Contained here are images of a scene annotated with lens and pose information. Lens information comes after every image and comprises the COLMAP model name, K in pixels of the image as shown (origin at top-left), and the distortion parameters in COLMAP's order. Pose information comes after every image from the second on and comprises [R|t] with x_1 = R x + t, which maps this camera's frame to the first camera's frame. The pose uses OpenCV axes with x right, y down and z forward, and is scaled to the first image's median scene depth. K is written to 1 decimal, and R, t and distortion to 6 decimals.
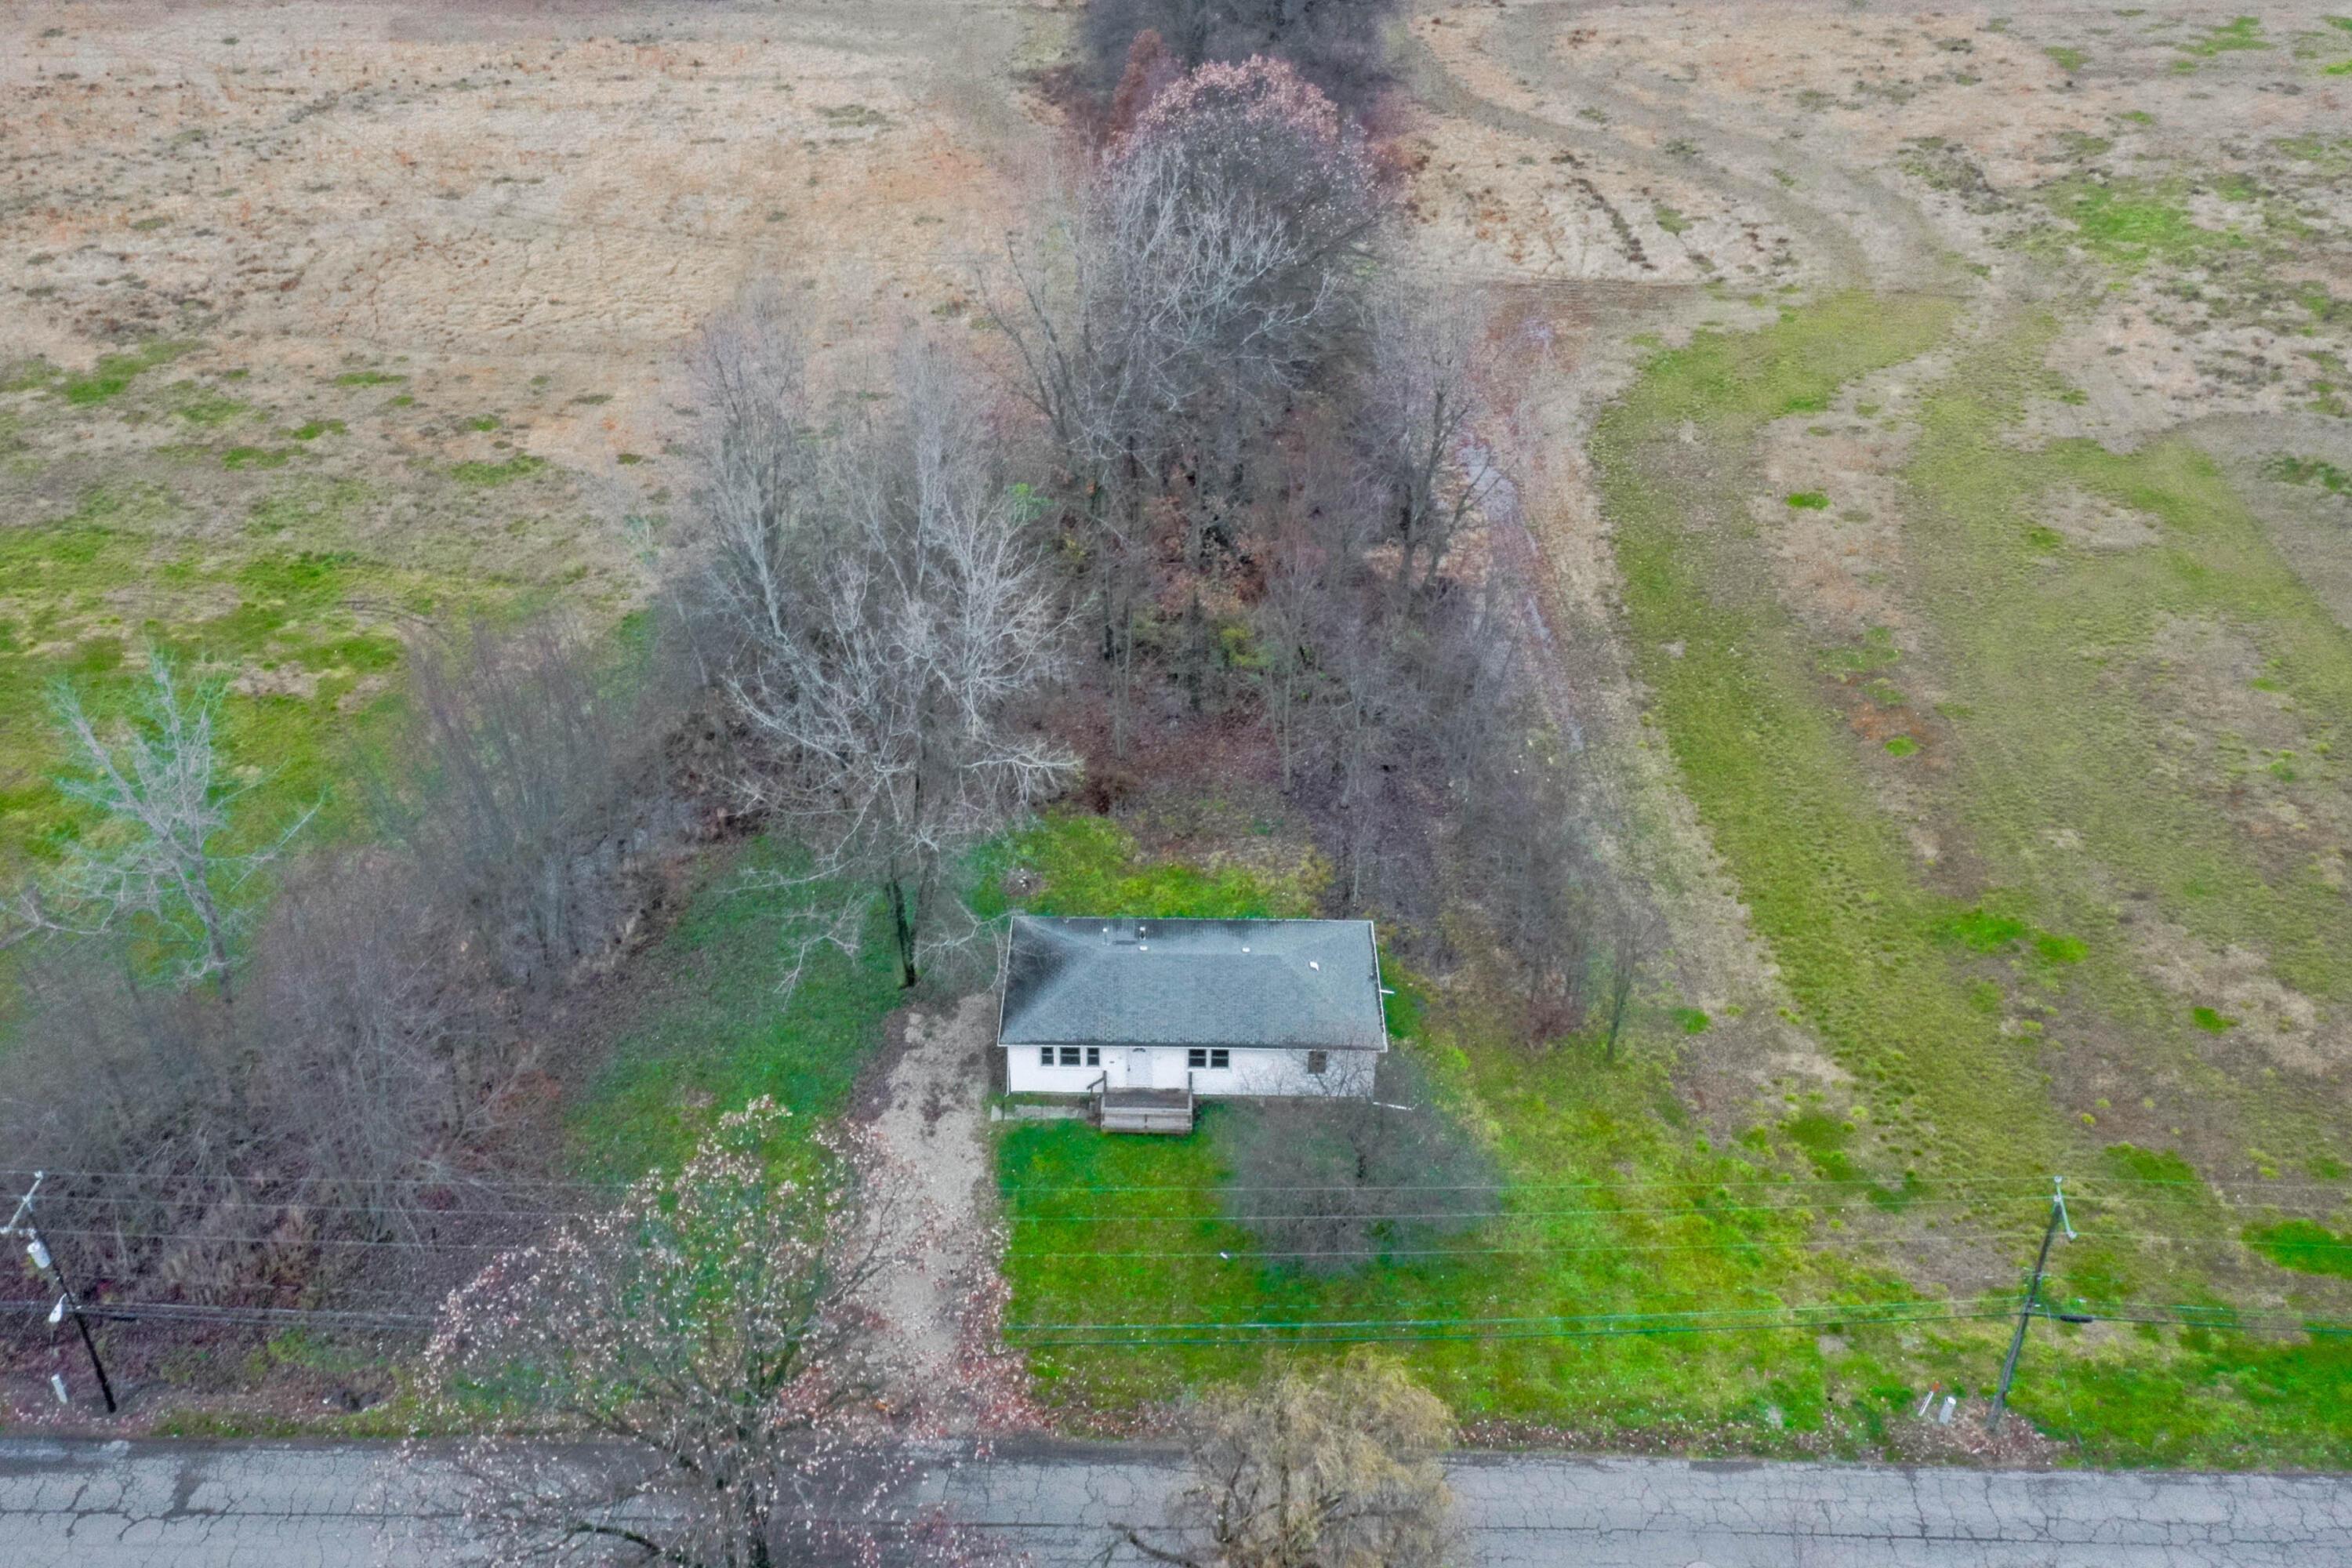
lens RADIAL K [[1876.2, 0, 1170.4], [0, 1876.2, 793.4], [0, 0, 1]] dist [0.009288, -0.000410]
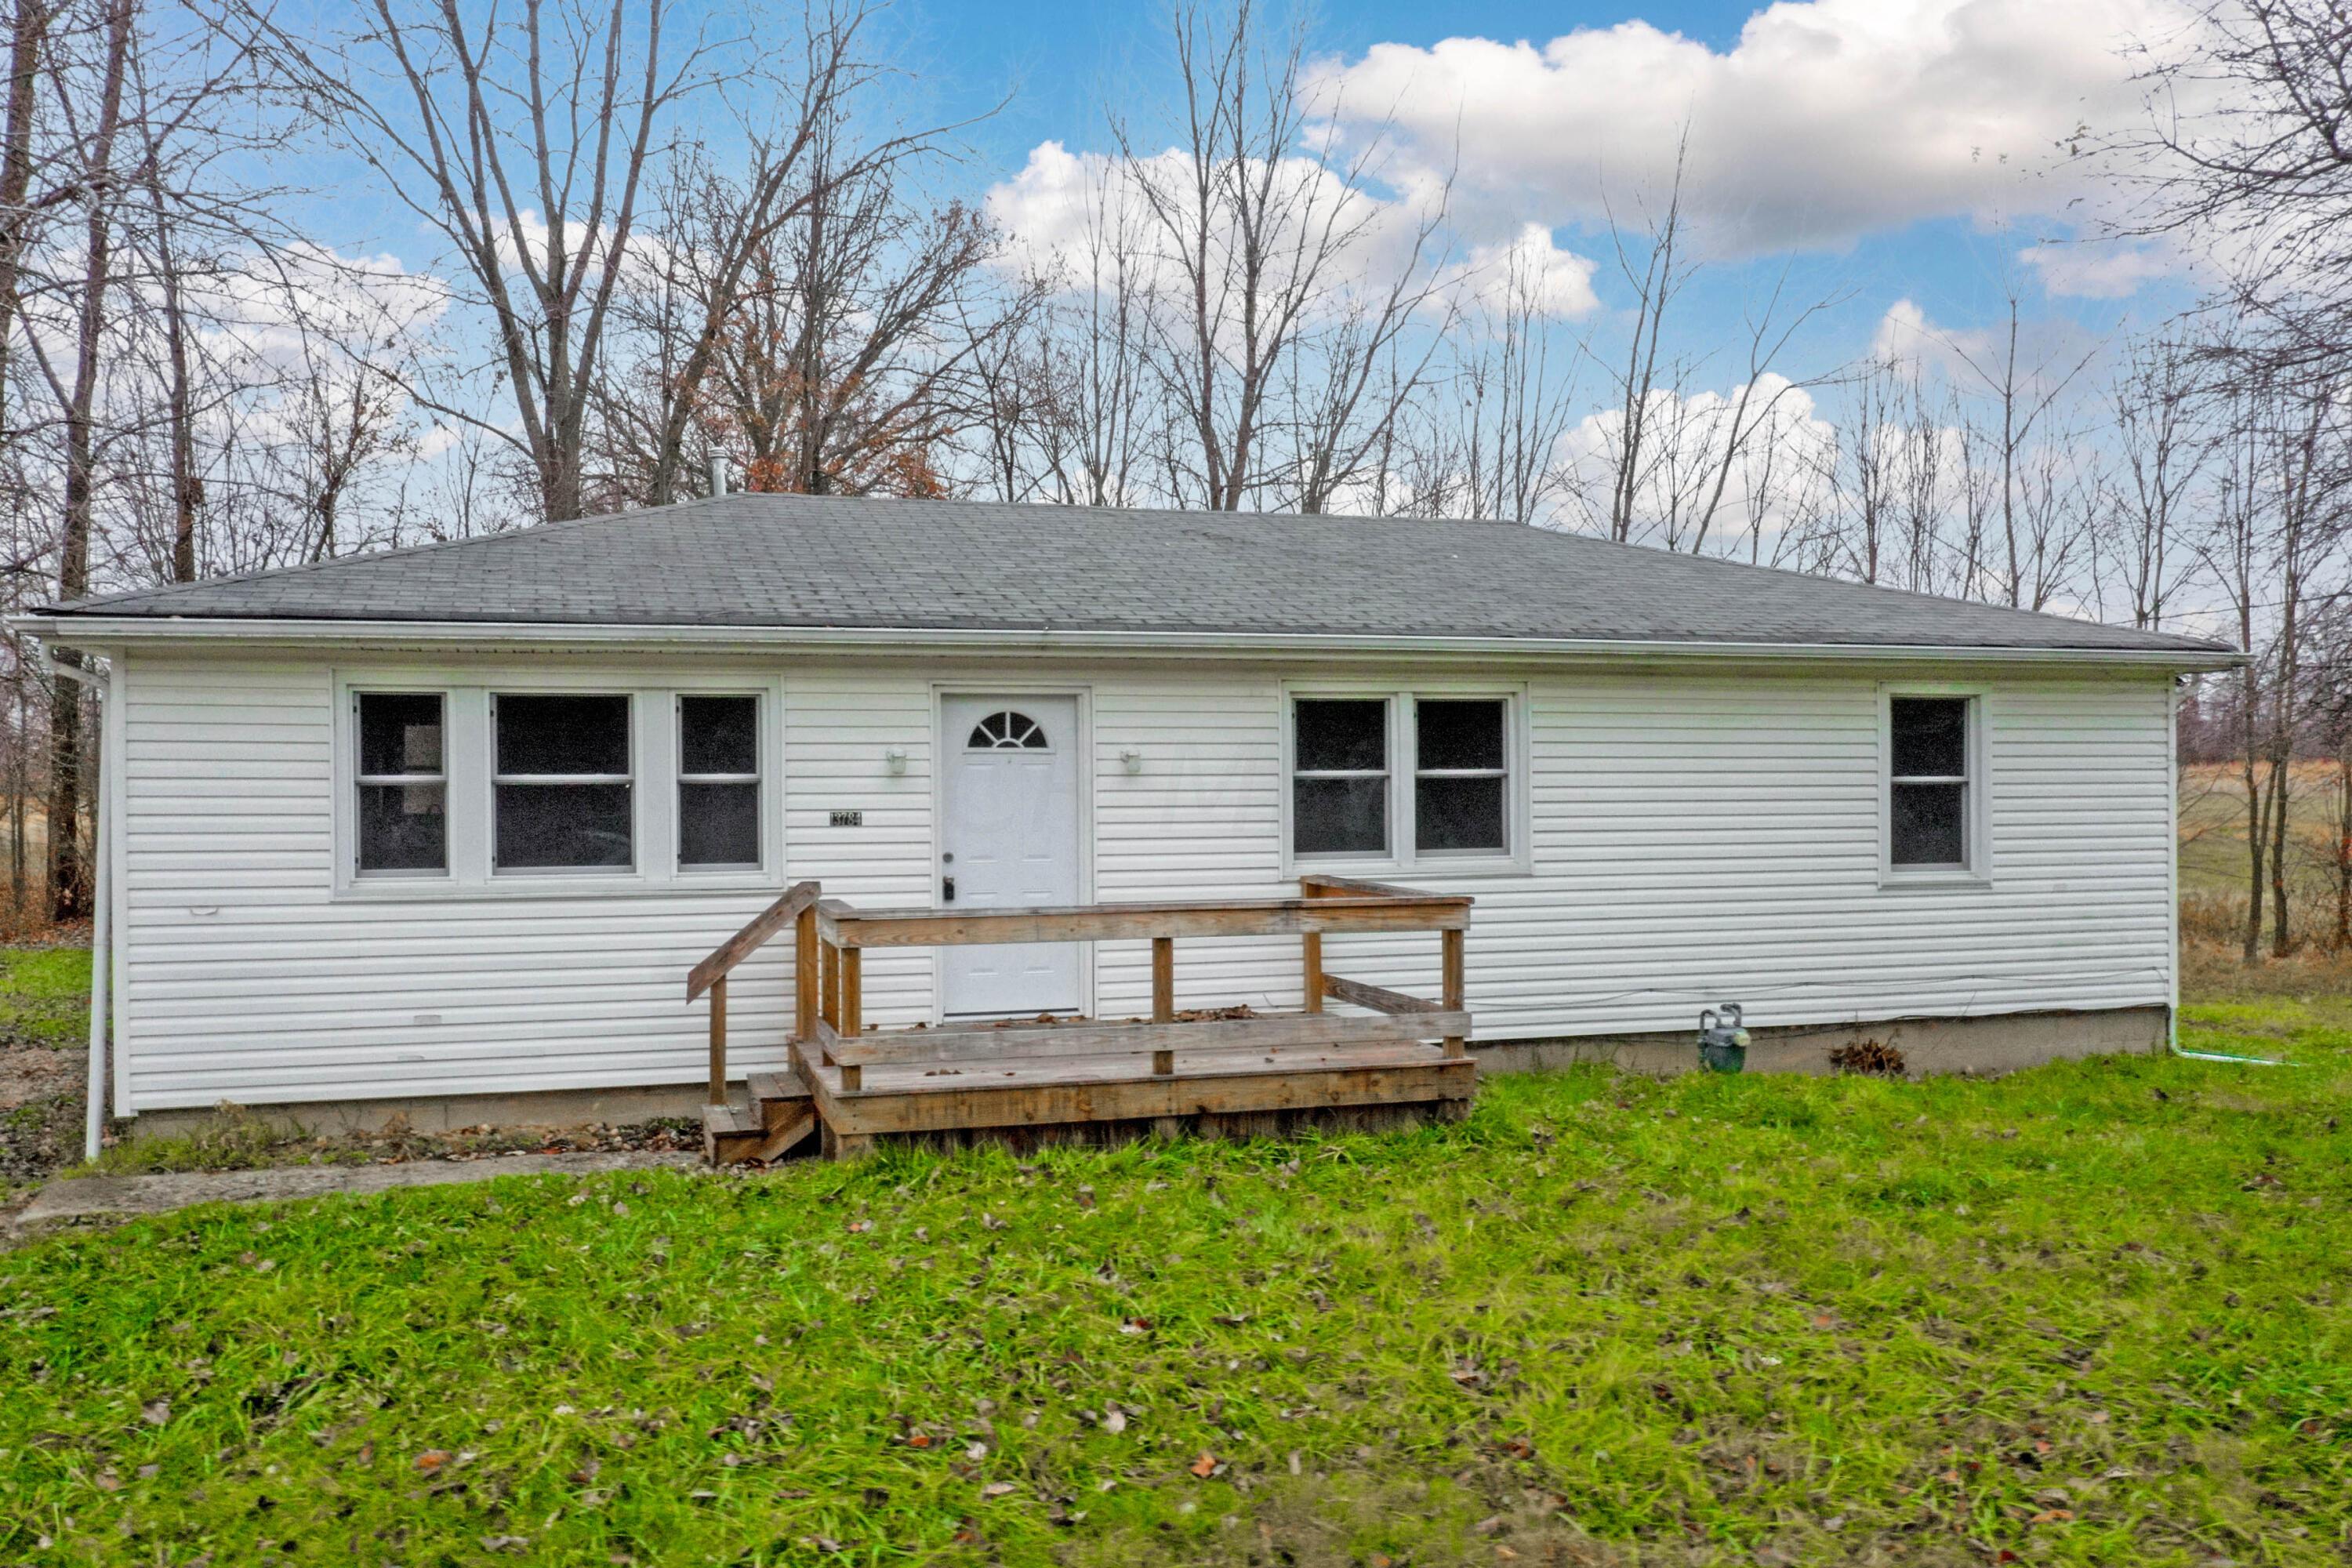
lens RADIAL K [[1876.2, 0, 1172.6], [0, 1876.2, 780.2], [0, 0, 1]] dist [0.009288, -0.000410]
pose [[0.953355, -0.030493, 0.300308, -0.051765], [0.180969, 0.854000, -0.487786, 0.221543], [-0.241589, 0.519379, 0.819683, 0.860103]]
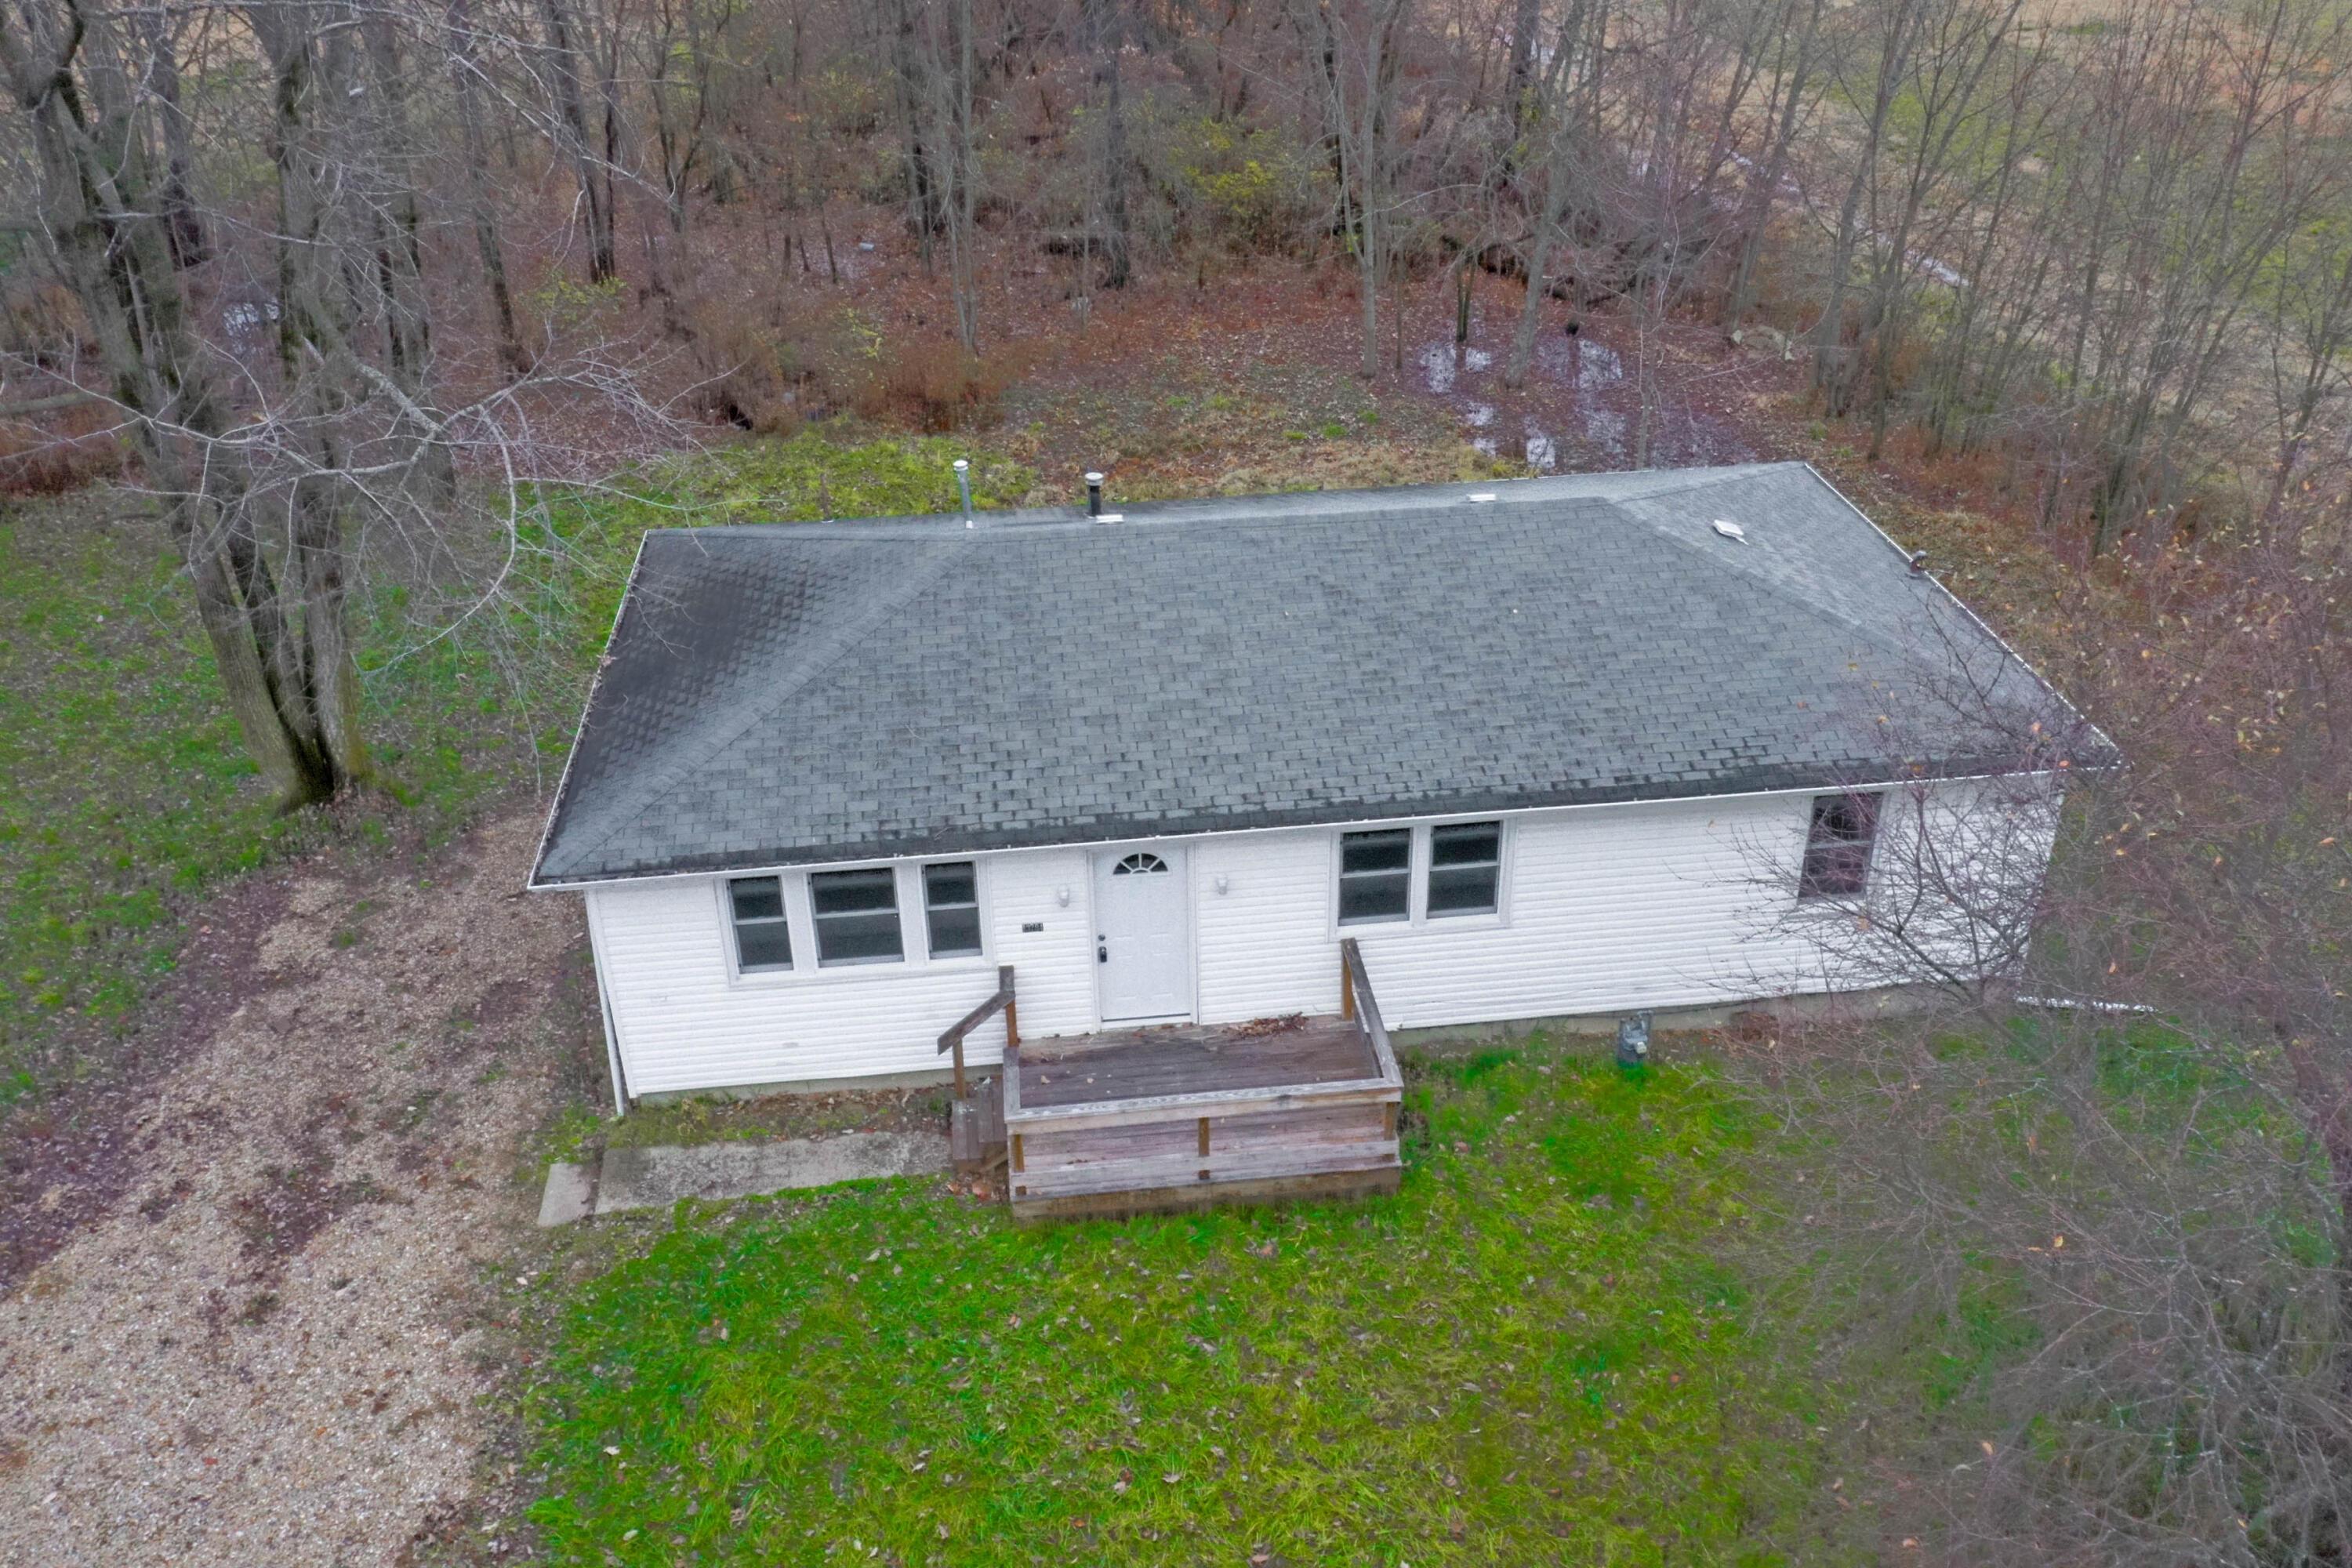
lens RADIAL K [[1876.2, 0, 1184.2], [0, 1876.2, 769.9], [0, 0, 1]] dist [0.009288, -0.000410]
pose [[0.991861, -0.089706, 0.090361, -0.031604], [0.094982, 0.993910, -0.055873, 0.138113], [-0.084799, 0.064001, 0.994341, 0.752677]]
